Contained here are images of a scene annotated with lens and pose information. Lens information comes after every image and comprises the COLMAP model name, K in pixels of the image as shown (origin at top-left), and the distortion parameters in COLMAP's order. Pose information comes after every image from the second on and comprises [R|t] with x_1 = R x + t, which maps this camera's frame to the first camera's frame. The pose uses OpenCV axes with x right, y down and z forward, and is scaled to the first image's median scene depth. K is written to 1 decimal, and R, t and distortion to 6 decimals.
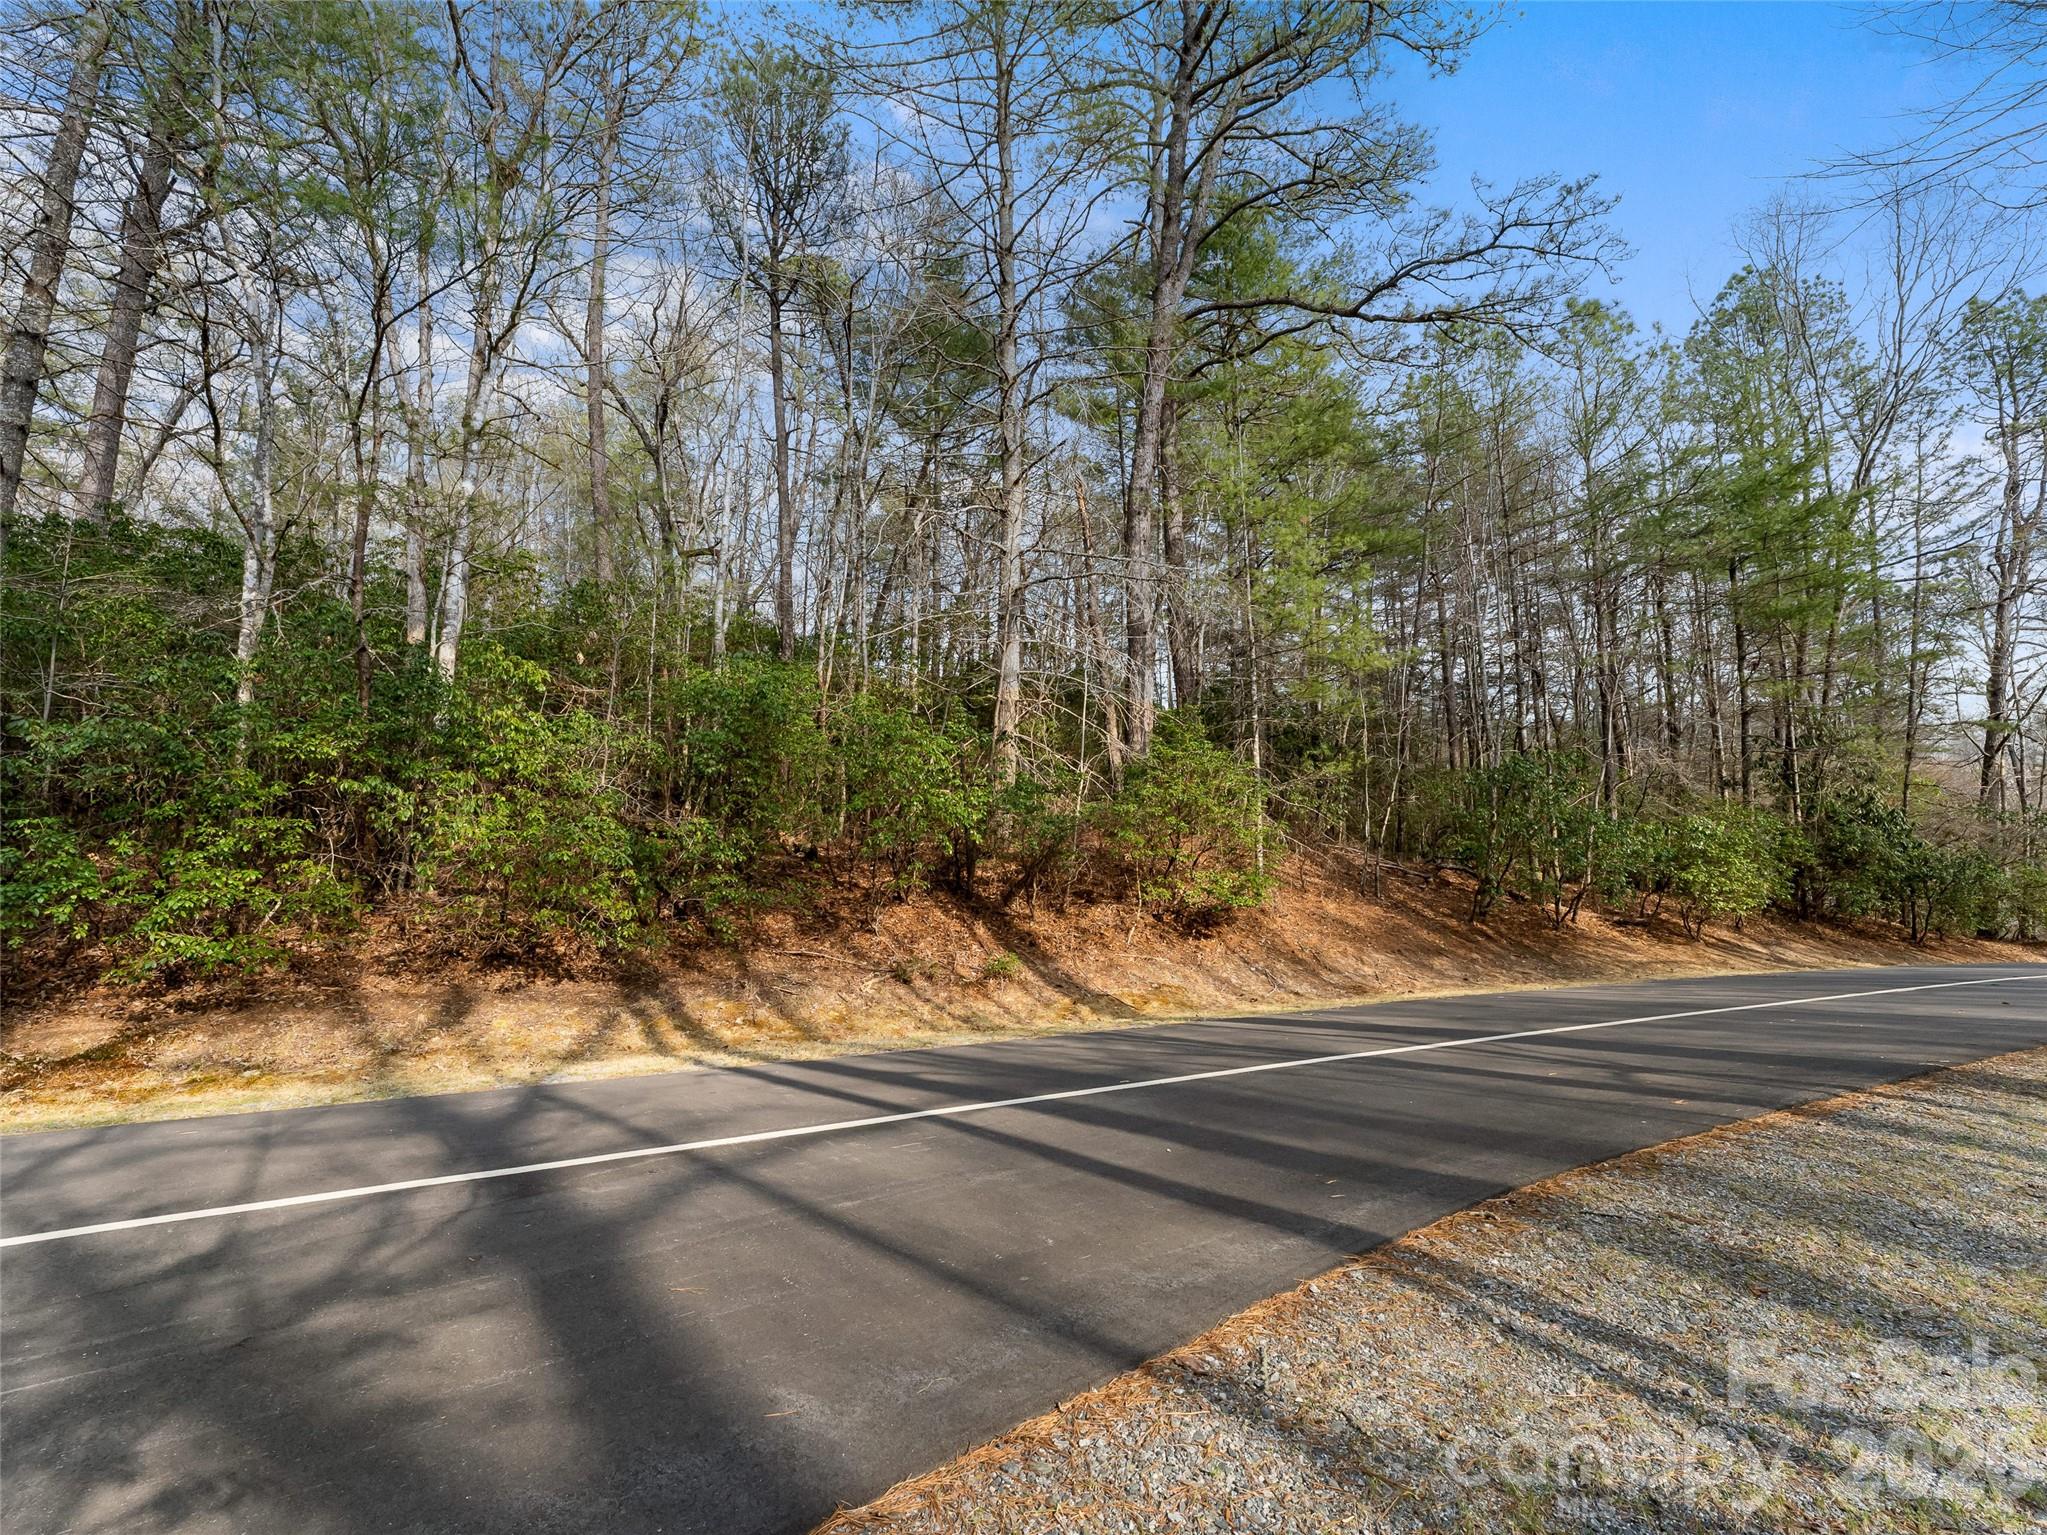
lens RADIAL K [[823.9, 0, 1028.2], [0, 823.9, 745.1], [0, 0, 1]] dist [-0.001739, -0.000301]
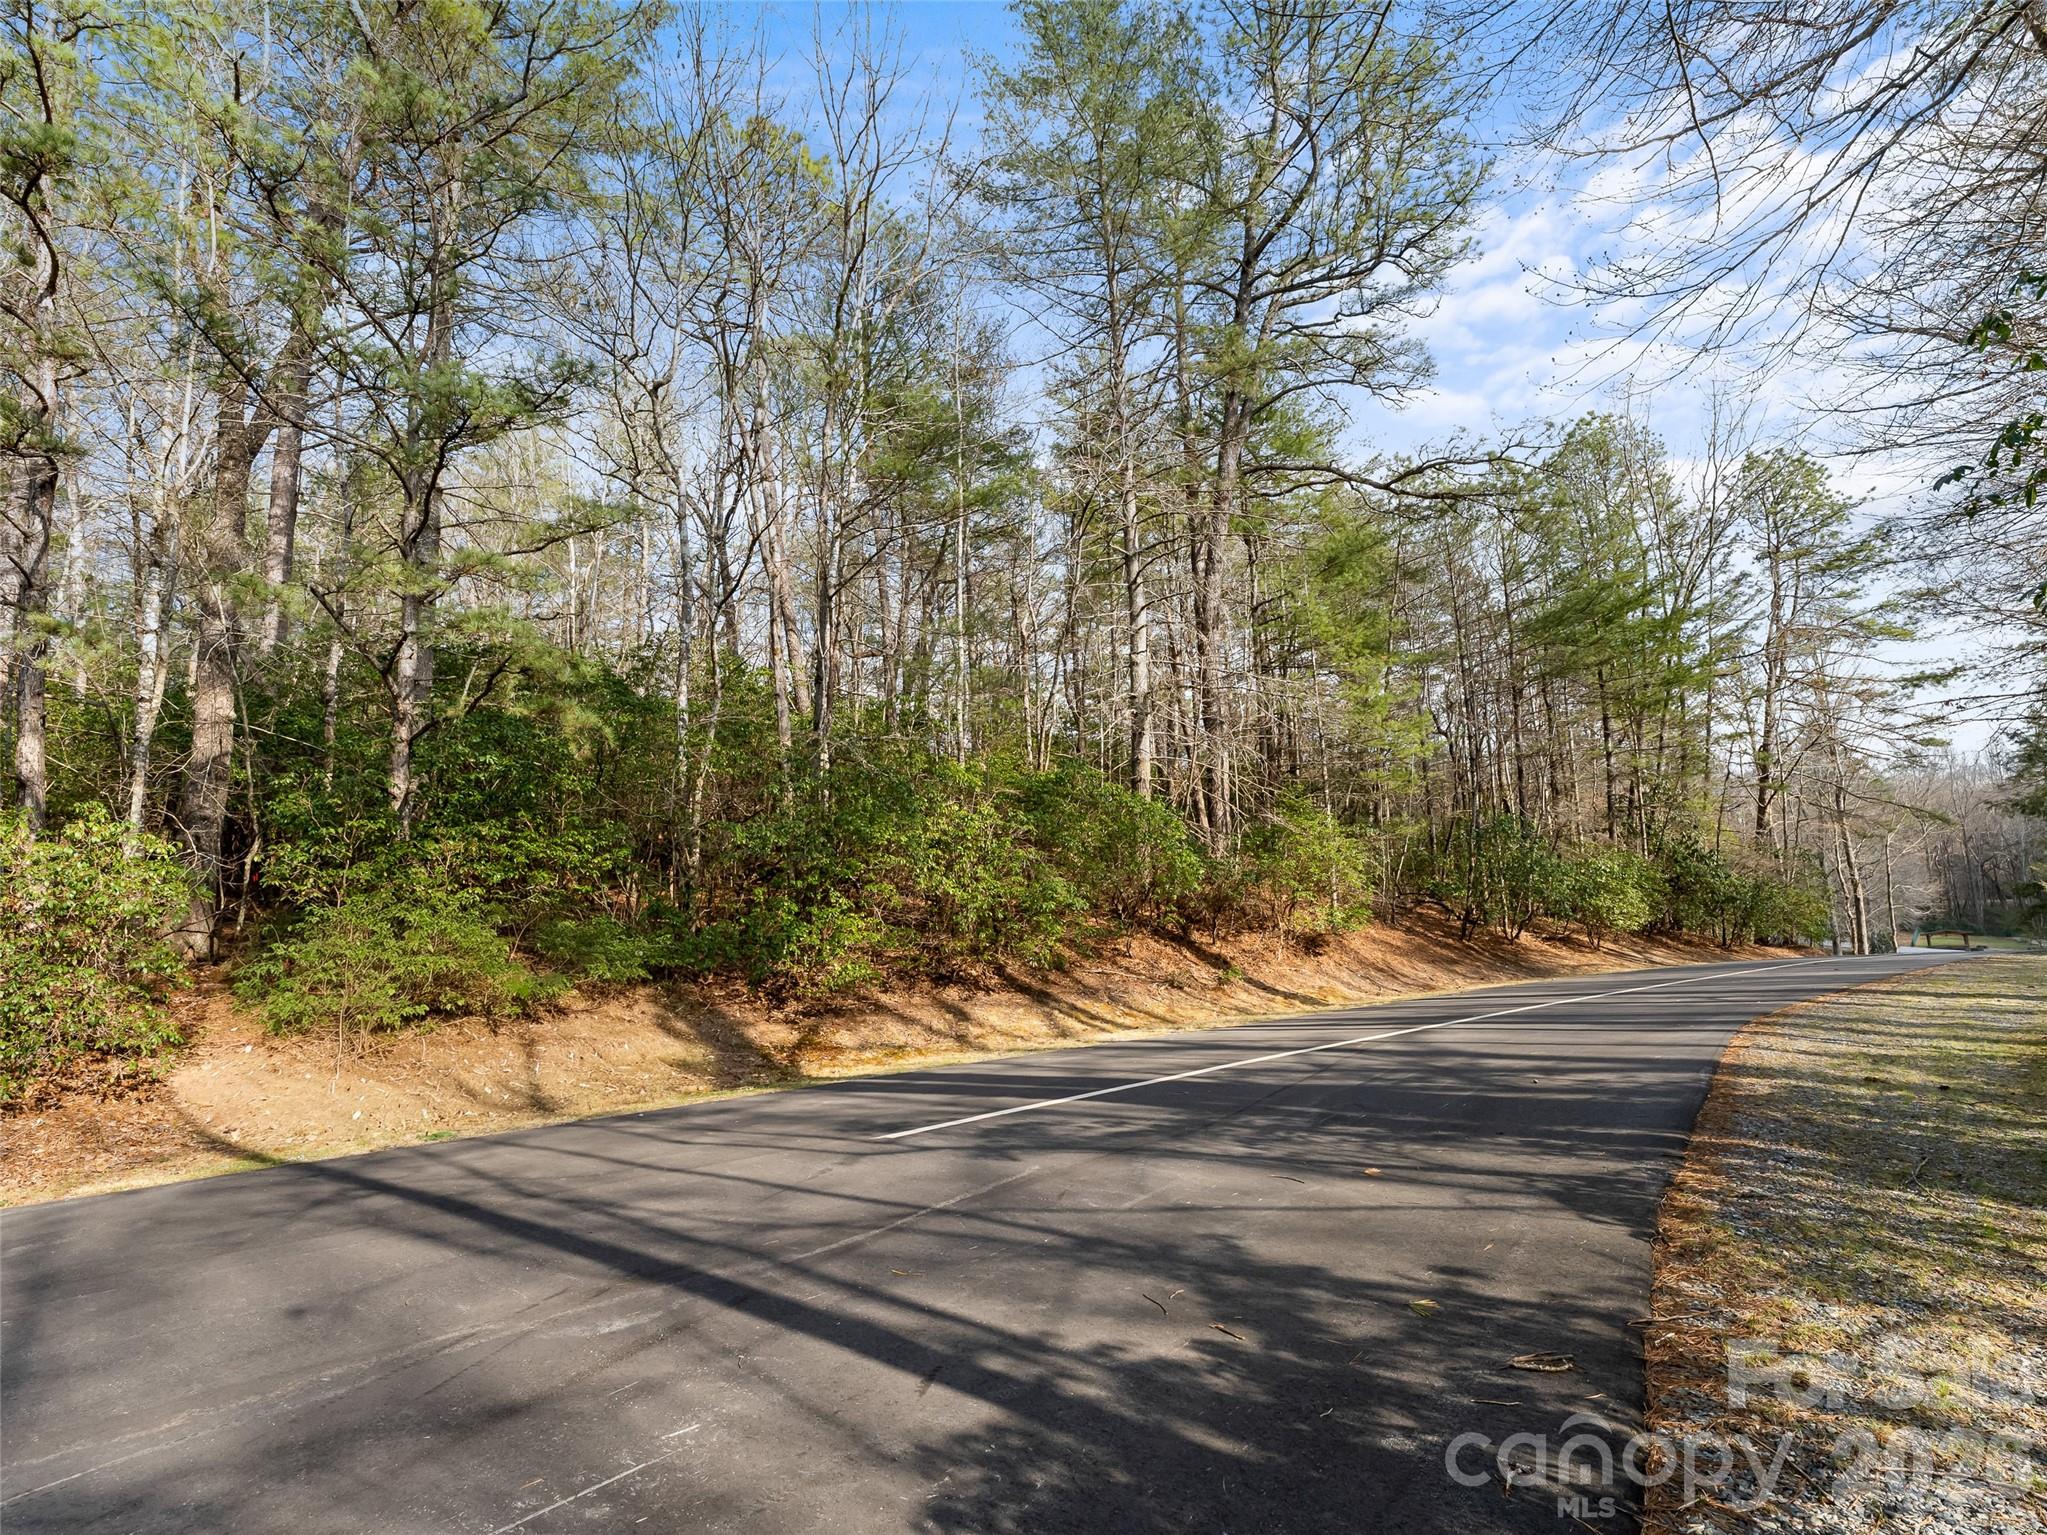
lens RADIAL K [[823.9, 0, 1019.0], [0, 823.9, 787.7], [0, 0, 1]] dist [-0.001739, -0.000301]
pose [[0.988271, -0.002727, 0.152688, -0.322337], [0.002380, 0.999994, 0.002457, -0.034340], [-0.152694, -0.002064, 0.988271, -0.186646]]
